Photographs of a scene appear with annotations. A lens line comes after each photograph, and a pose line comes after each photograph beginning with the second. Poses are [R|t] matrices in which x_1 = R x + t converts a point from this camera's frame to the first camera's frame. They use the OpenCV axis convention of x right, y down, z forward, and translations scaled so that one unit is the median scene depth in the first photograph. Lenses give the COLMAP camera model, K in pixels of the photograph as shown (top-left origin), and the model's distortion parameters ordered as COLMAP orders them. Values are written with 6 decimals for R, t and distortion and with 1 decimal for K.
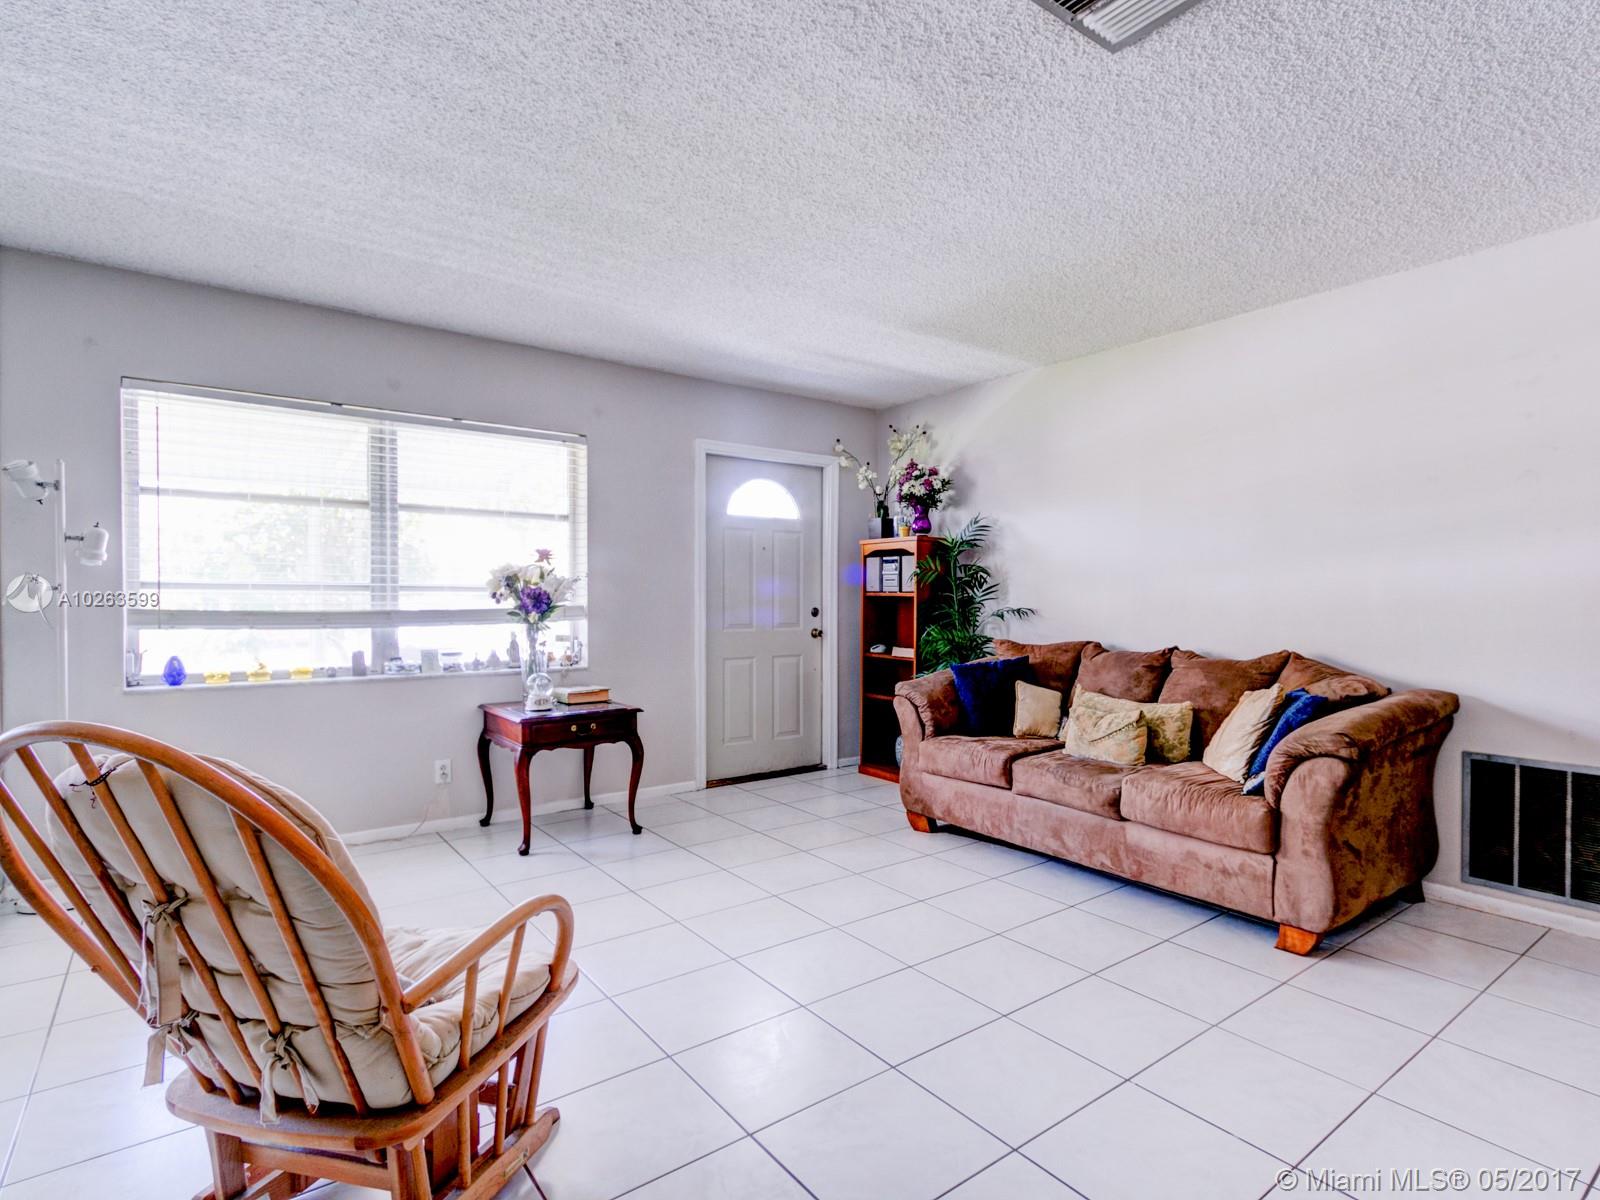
lens RADIAL K [[830.3, 0, 799.1], [0, 830.3, 604.1], [0, 0, 1]] dist [0.012976, -0.005177]
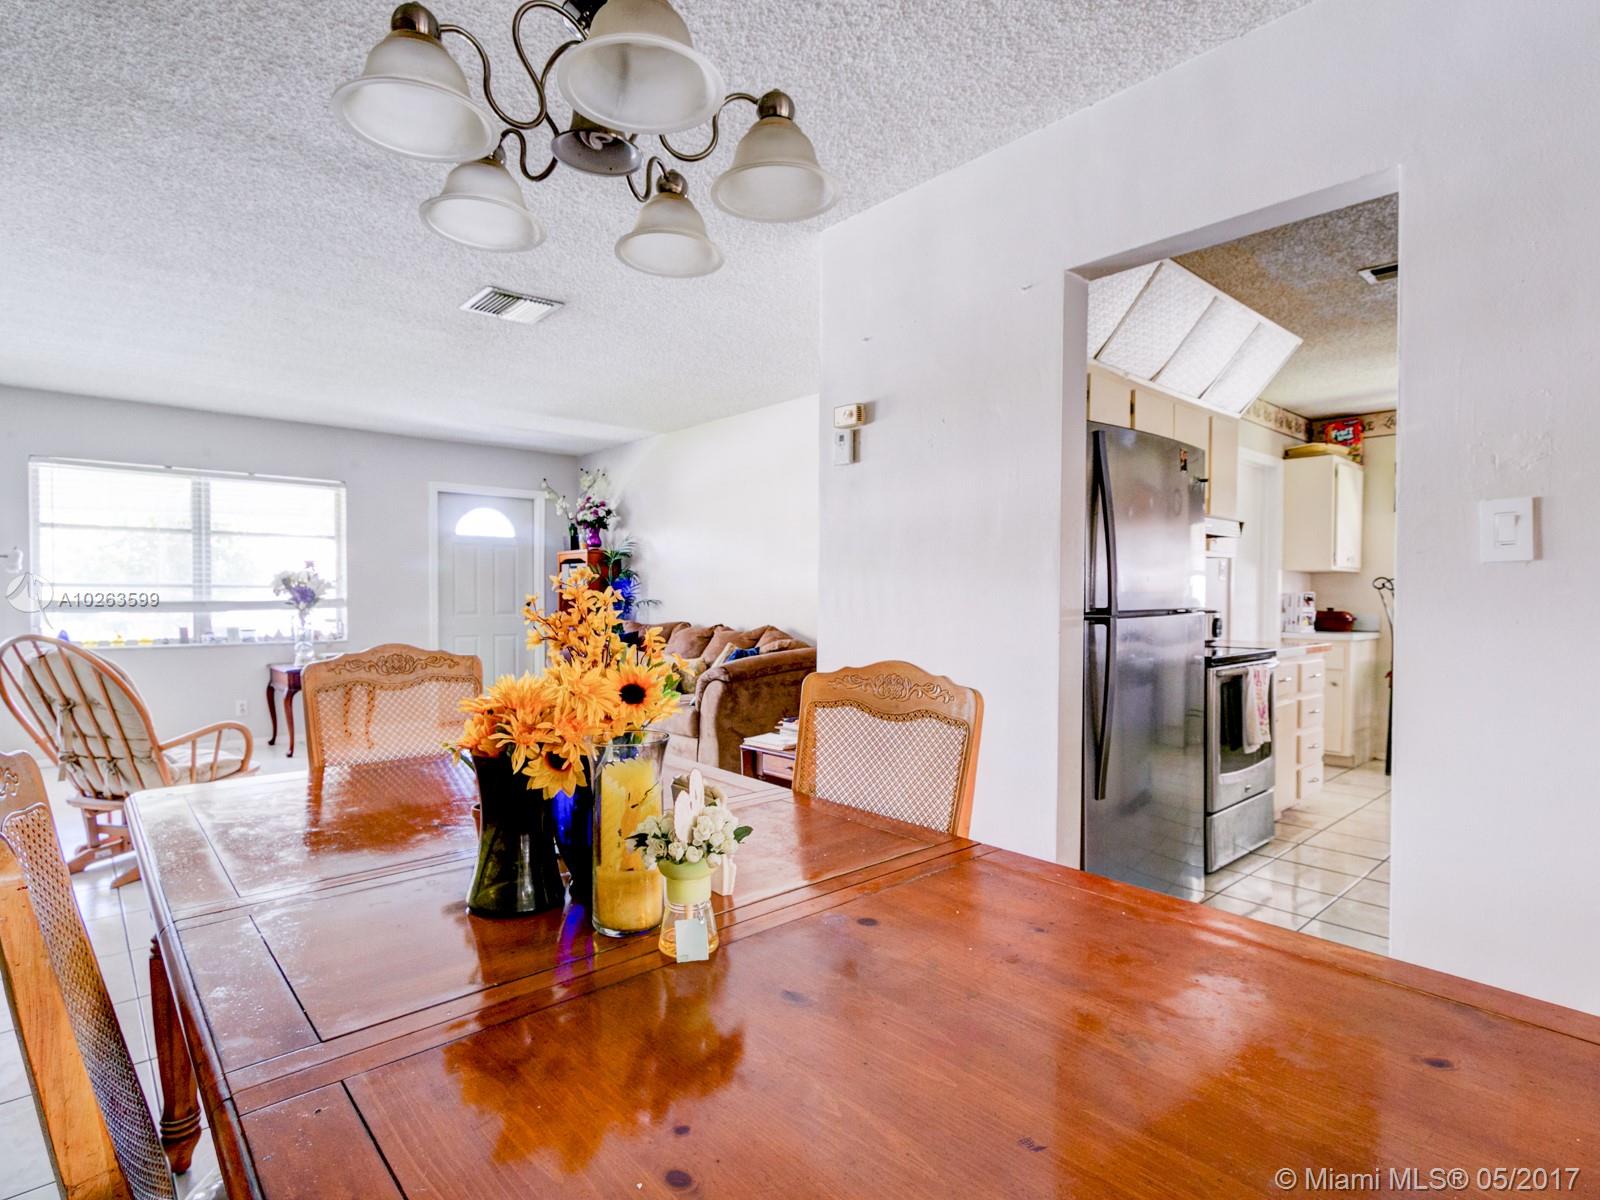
lens RADIAL K [[830.3, 0, 691.4], [0, 830.3, 605.8], [0, 0, 1]] dist [0.012976, -0.005177]
pose [[0.999947, -0.001192, 0.010220, 0.376214], [0.001155, 0.999993, 0.003633, 0.011416], [-0.010224, -0.003621, 0.999941, -0.523941]]
